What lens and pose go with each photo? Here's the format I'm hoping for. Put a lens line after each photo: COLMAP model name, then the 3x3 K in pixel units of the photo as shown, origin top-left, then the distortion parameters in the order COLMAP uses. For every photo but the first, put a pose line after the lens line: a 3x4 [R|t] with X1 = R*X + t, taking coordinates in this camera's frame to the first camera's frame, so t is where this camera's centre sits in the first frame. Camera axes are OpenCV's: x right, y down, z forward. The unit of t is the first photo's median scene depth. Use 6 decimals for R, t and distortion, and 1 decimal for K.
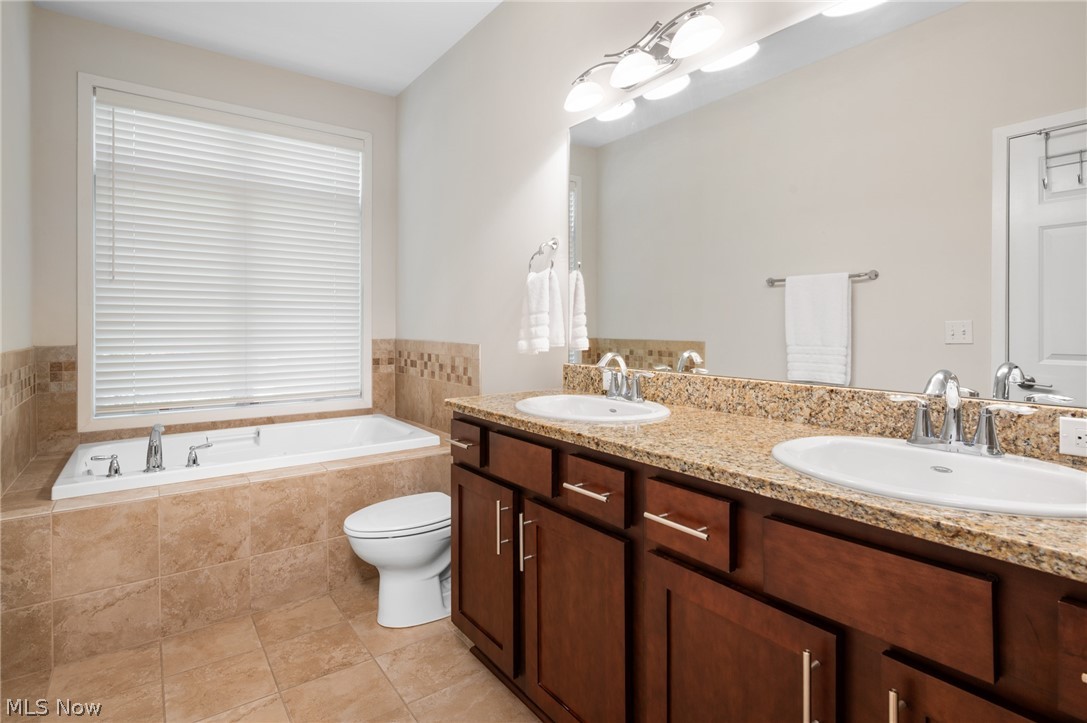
lens RADIAL K [[548.9, 0, 540.7], [0, 548.9, 325.3], [0, 0, 1]] dist [0.003184, -0.000289]
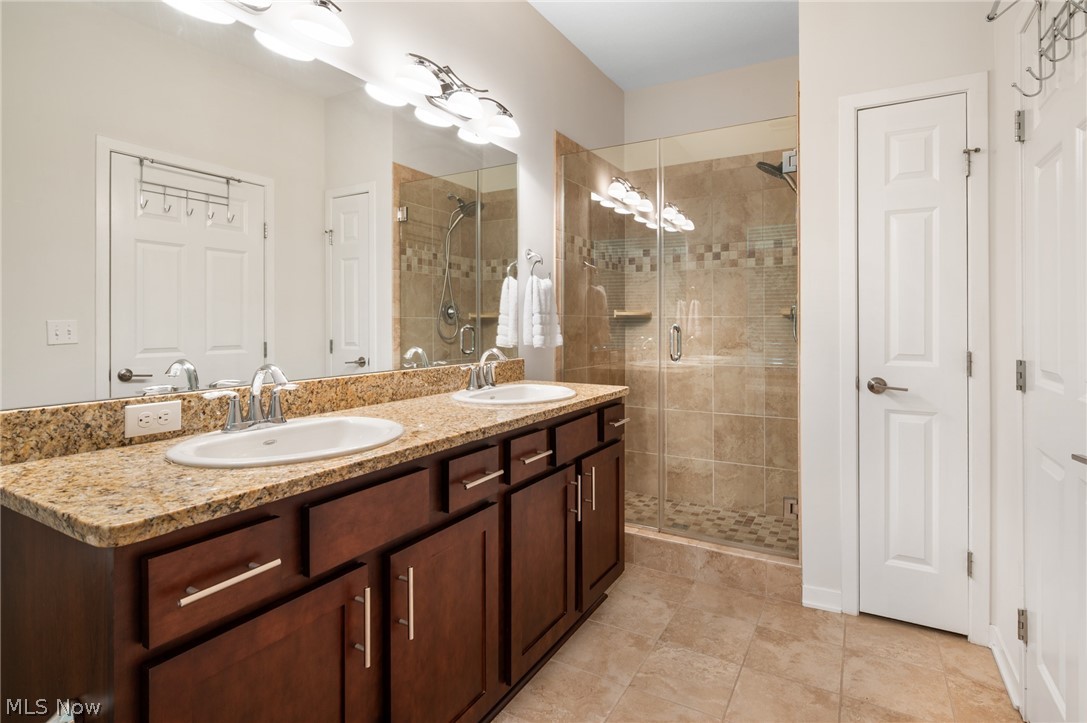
lens RADIAL K [[548.9, 0, 558.2], [0, 548.9, 321.0], [0, 0, 1]] dist [0.003184, -0.000289]
pose [[-0.420166, 0.003667, 0.907440, -0.782746], [-0.002014, 0.999986, -0.004973, -0.006531], [-0.907445, -0.003917, -0.420153, 1.059516]]
